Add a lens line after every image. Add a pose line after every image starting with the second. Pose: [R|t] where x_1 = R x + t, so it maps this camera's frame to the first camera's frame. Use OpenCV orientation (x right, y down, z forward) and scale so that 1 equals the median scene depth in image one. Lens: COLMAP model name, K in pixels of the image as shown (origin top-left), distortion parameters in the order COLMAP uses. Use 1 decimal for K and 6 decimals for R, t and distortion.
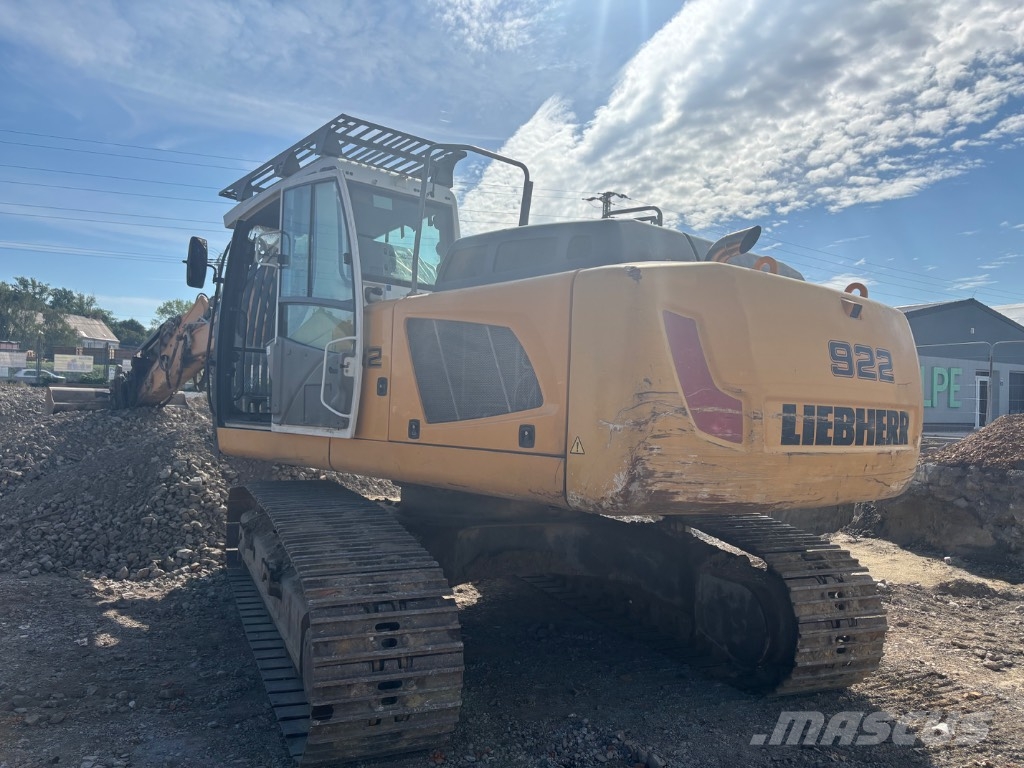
lens RADIAL K [[775.9, 0, 516.3], [0, 775.9, 388.2], [0, 0, 1]] dist [0.048202, -0.052988]
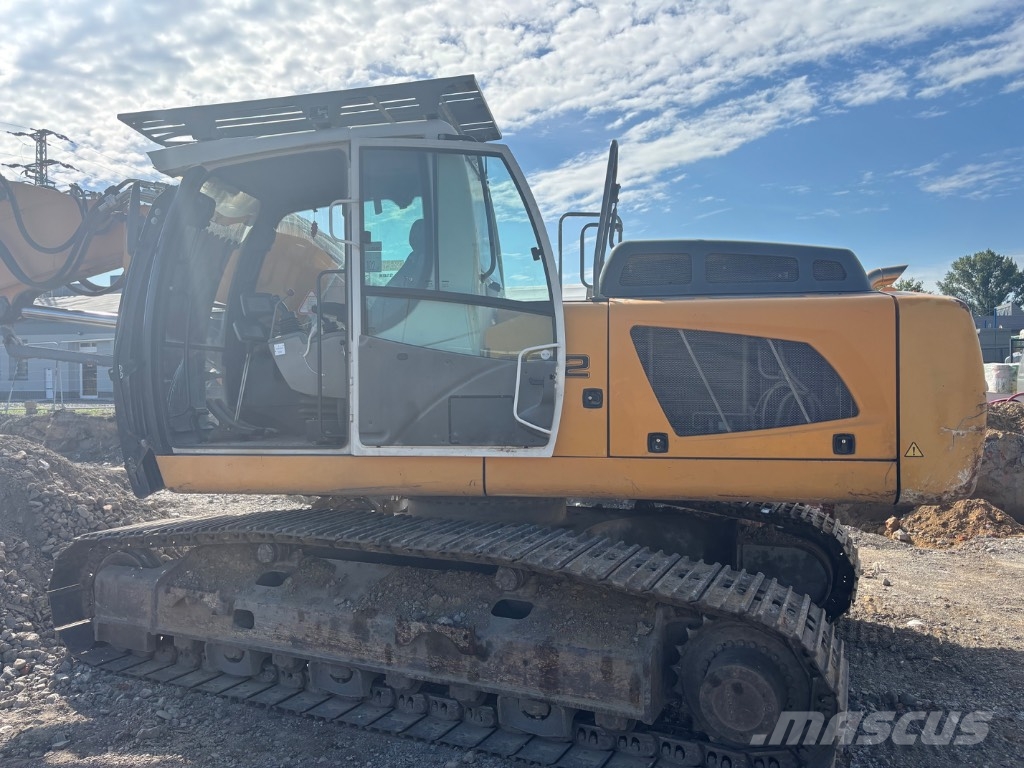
lens RADIAL K [[773.4, 0, 512.0], [0, 773.4, 384.0], [0, 0, 1]] dist [0.049403, -0.061656]
pose [[0.760525, -0.028649, 0.648676, -0.978124], [0.007058, 0.999332, 0.035860, -0.061454], [-0.649270, -0.022694, 0.760219, 0.427548]]
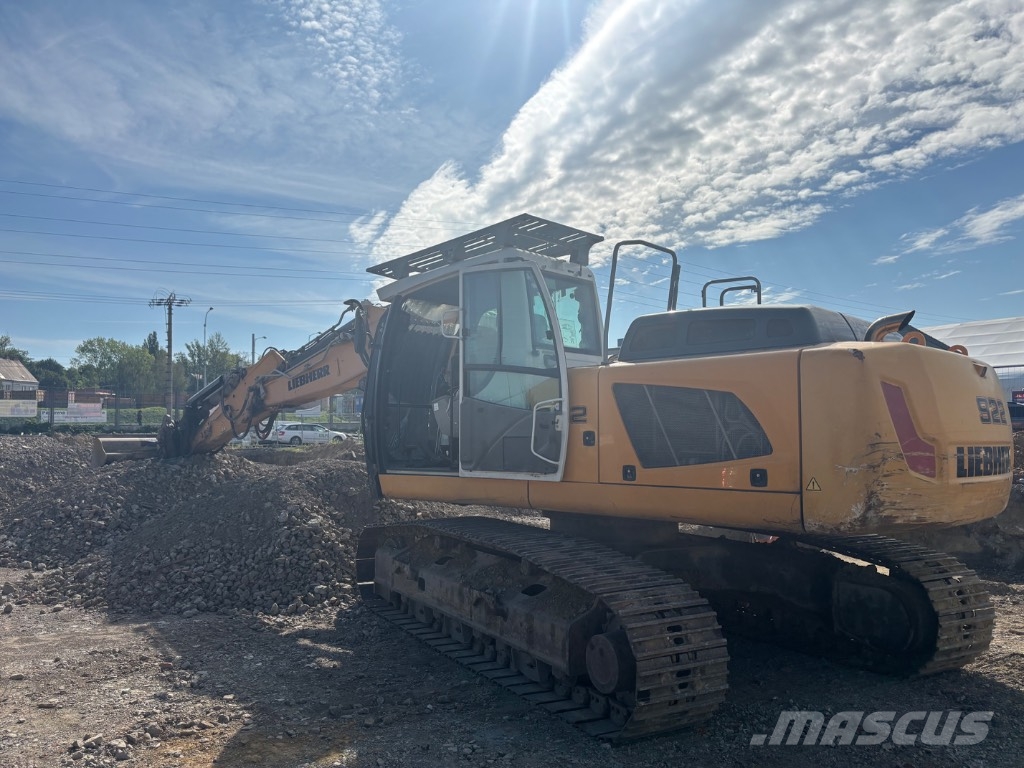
lens RADIAL K [[775.8, 0, 504.6], [0, 775.8, 390.1], [0, 0, 1]] dist [0.052255, -0.063107]
pose [[0.996852, -0.028615, 0.073940, -0.459517], [0.031099, 0.998982, -0.032664, -0.049975], [-0.072930, 0.034860, 0.996728, -0.249505]]
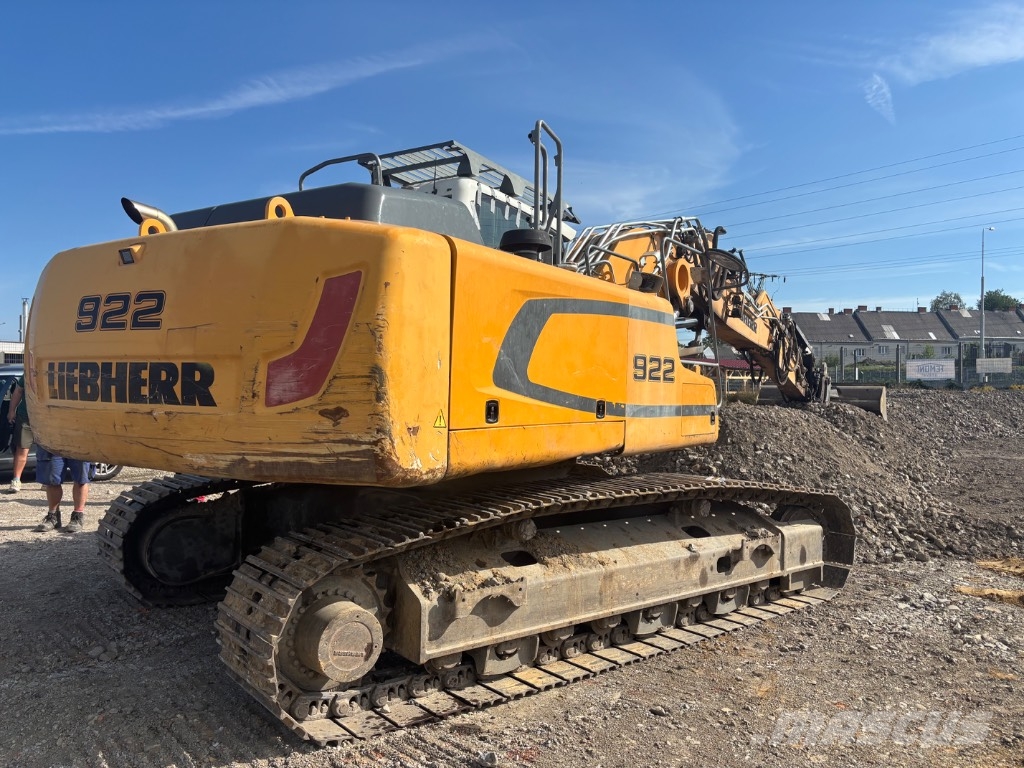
lens RADIAL K [[758.9, 0, 507.0], [0, 758.9, 398.8], [0, 0, 1]] dist [0.083809, -0.109350]
pose [[0.256509, -0.014405, -0.966435, 1.400045], [0.016145, 0.999813, -0.010617, 0.083738], [0.966407, -0.012880, 0.256693, 1.182791]]
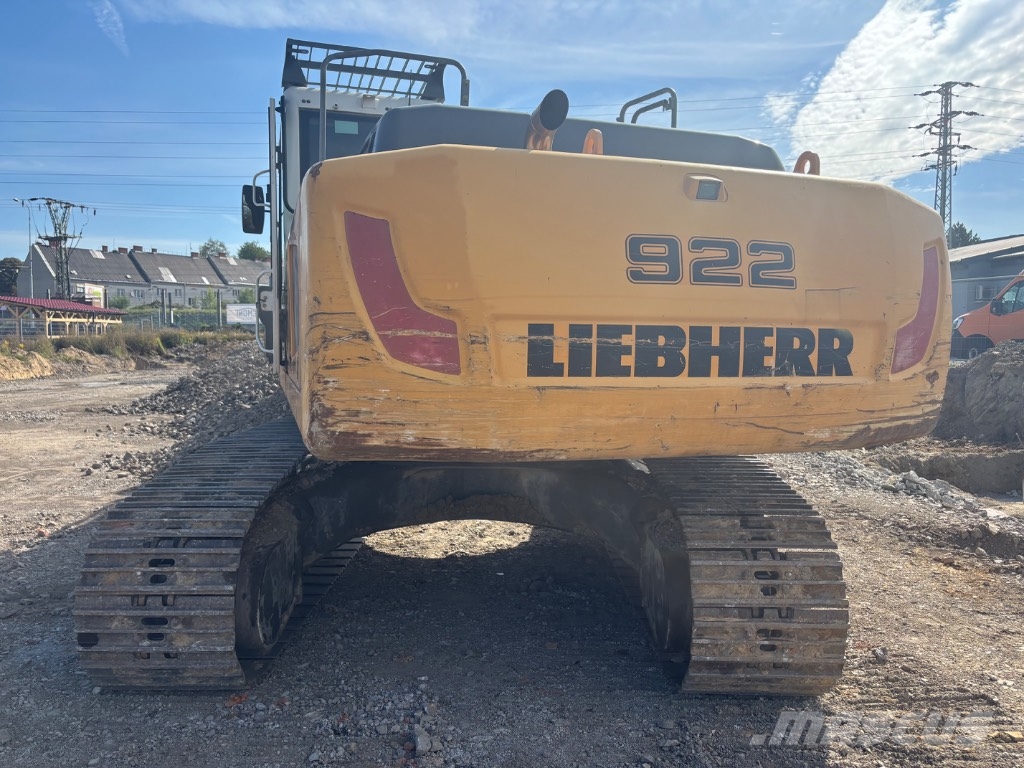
lens RADIAL K [[773.4, 0, 512.0], [0, 773.4, 384.0], [0, 0, 1]] dist [0.049403, -0.061656]
pose [[0.914288, -0.001630, -0.405062, 0.552149], [0.031364, 0.997275, 0.066780, 0.024801], [0.403849, -0.073761, 0.911847, 0.258257]]
